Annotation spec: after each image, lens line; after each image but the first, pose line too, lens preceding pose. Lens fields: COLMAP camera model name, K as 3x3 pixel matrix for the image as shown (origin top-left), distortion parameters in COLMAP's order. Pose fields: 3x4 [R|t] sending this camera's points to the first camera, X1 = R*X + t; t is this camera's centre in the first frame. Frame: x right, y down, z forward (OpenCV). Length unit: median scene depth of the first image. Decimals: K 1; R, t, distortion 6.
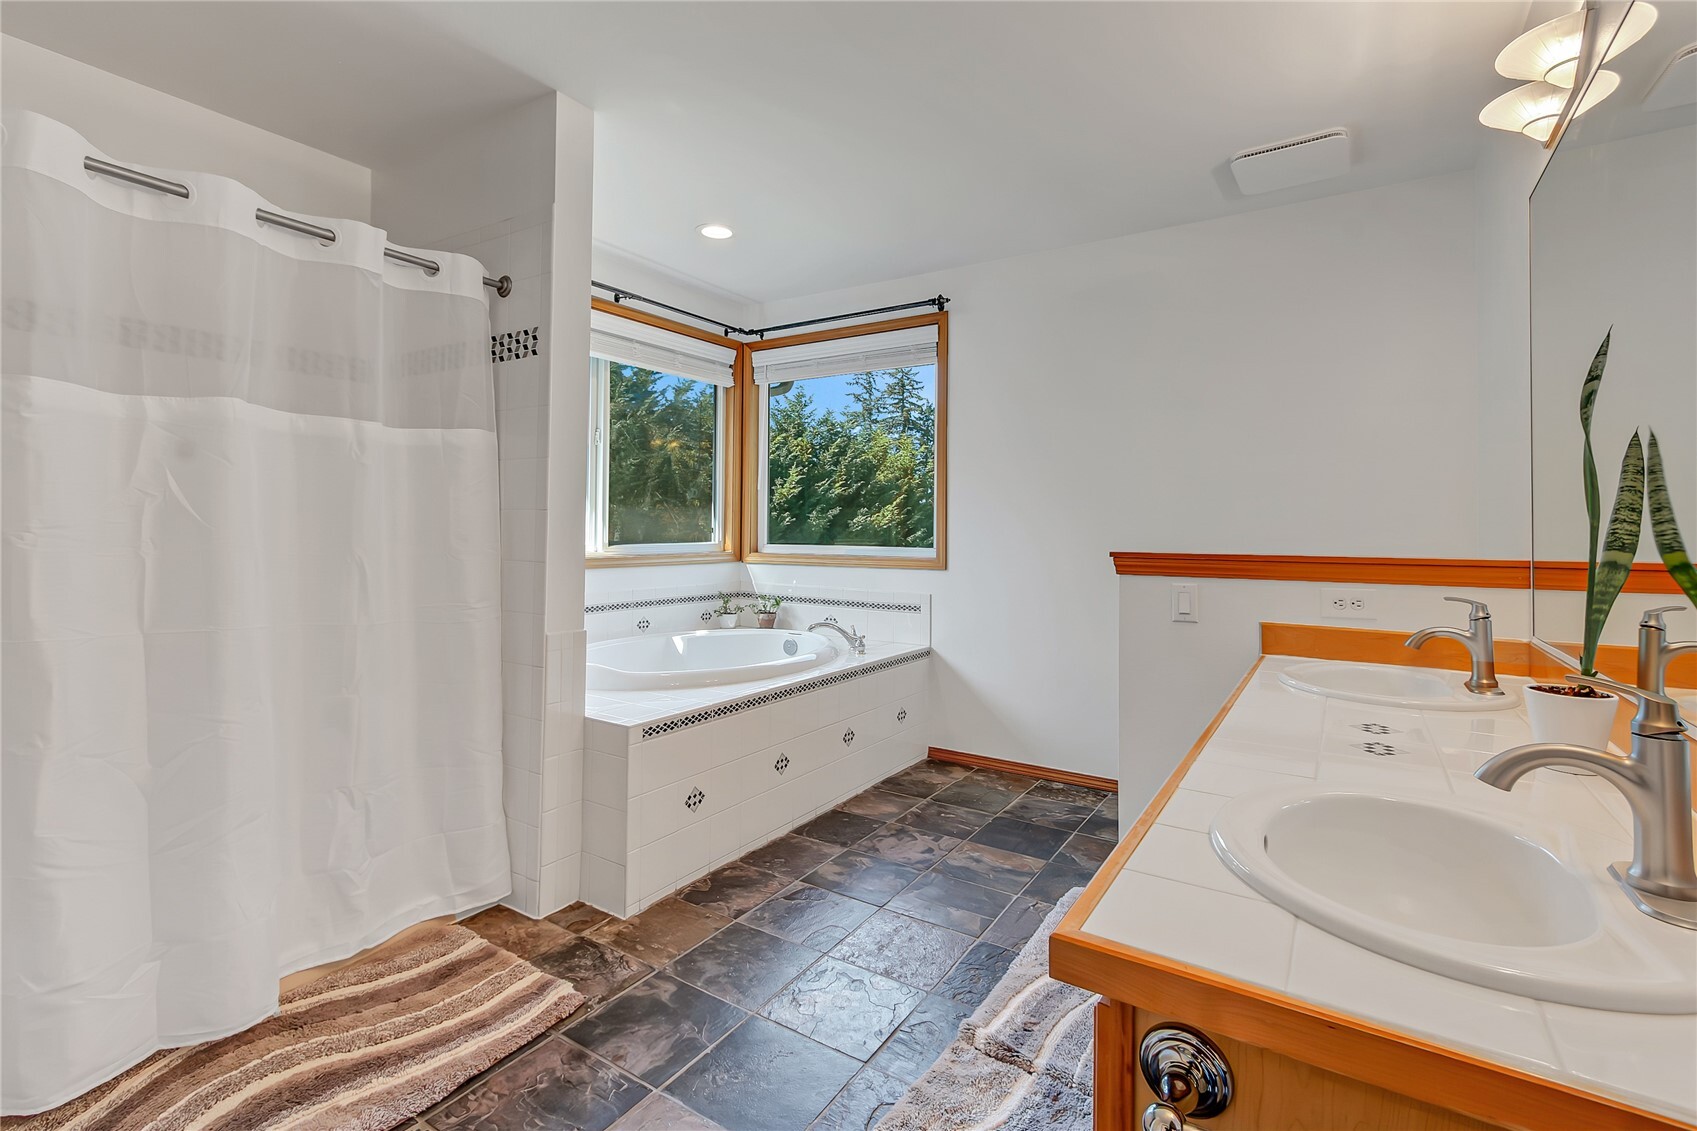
lens RADIAL K [[796.4, 0, 800.7], [0, 796.4, 521.4], [0, 0, 1]] dist [0.006796, -0.001727]
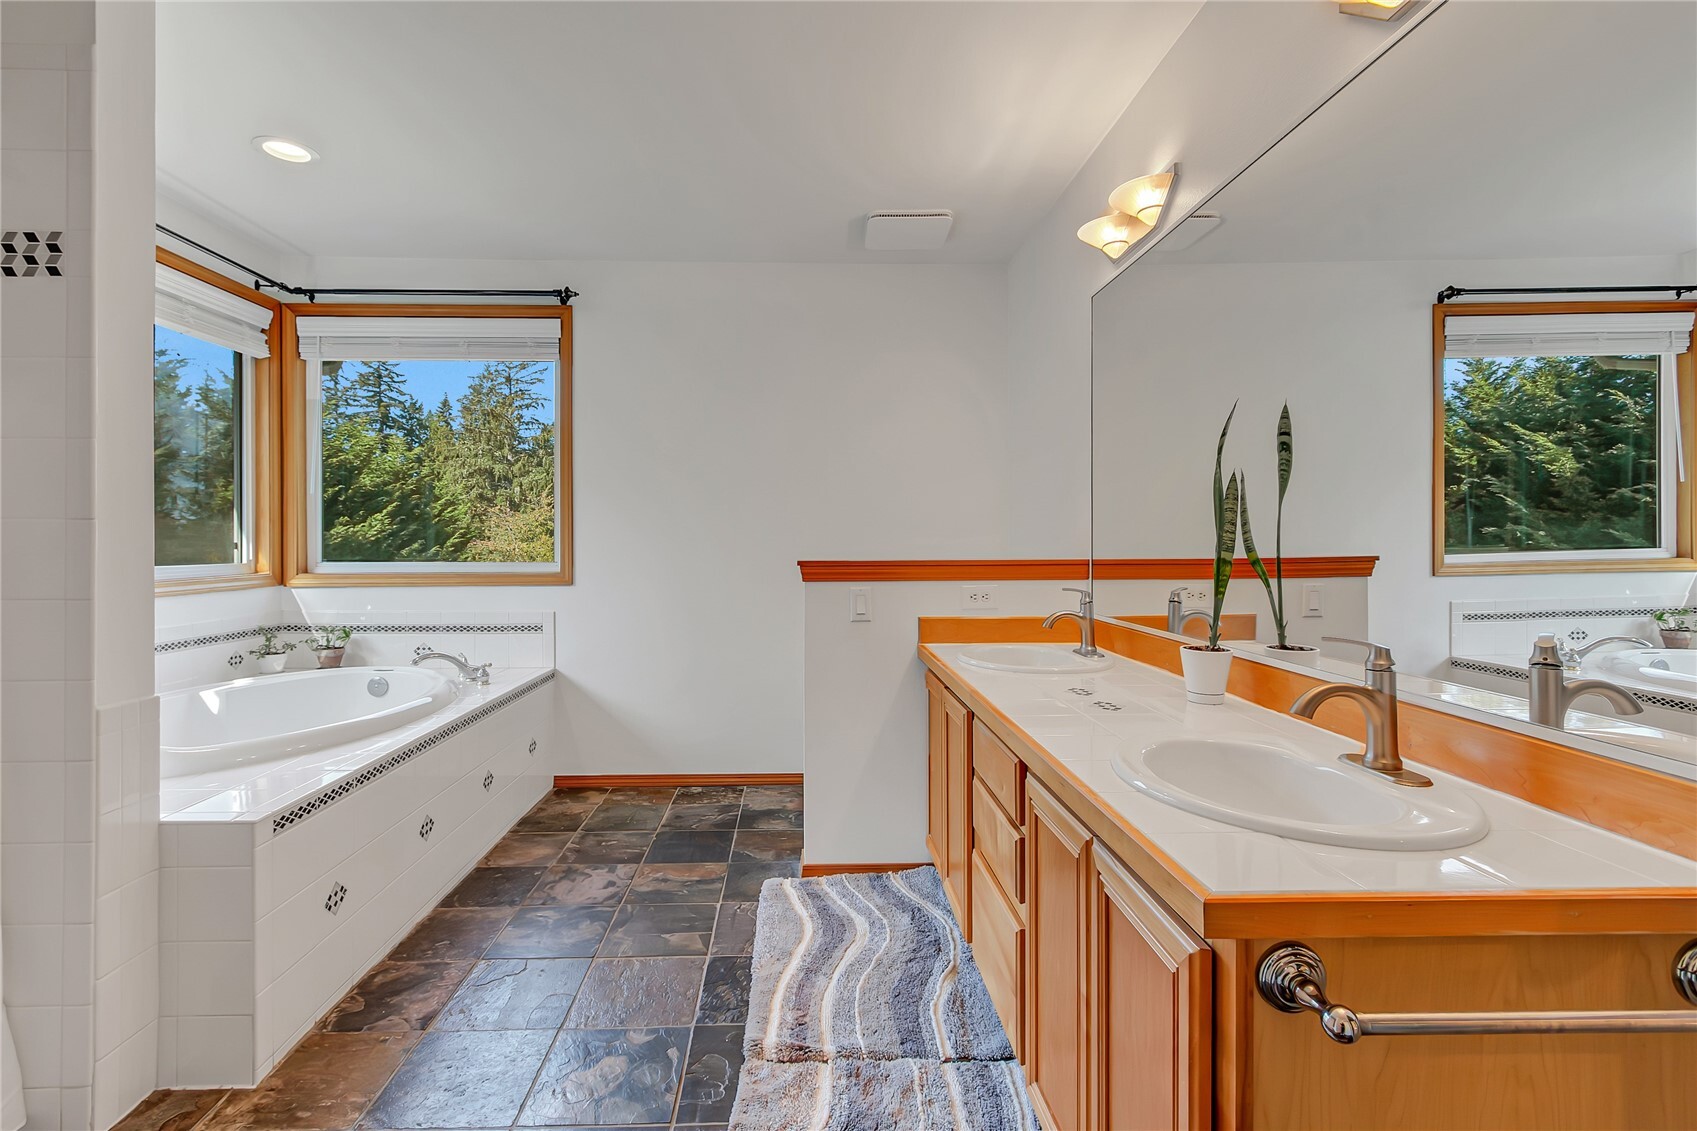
lens RADIAL K [[796.4, 0, 844.1], [0, 796.4, 550.0], [0, 0, 1]] dist [0.006796, -0.001727]
pose [[0.806603, -0.017818, 0.590826, -0.190955], [0.004172, 0.999692, 0.024453, -0.002244], [-0.591079, -0.017259, 0.806429, 0.100172]]
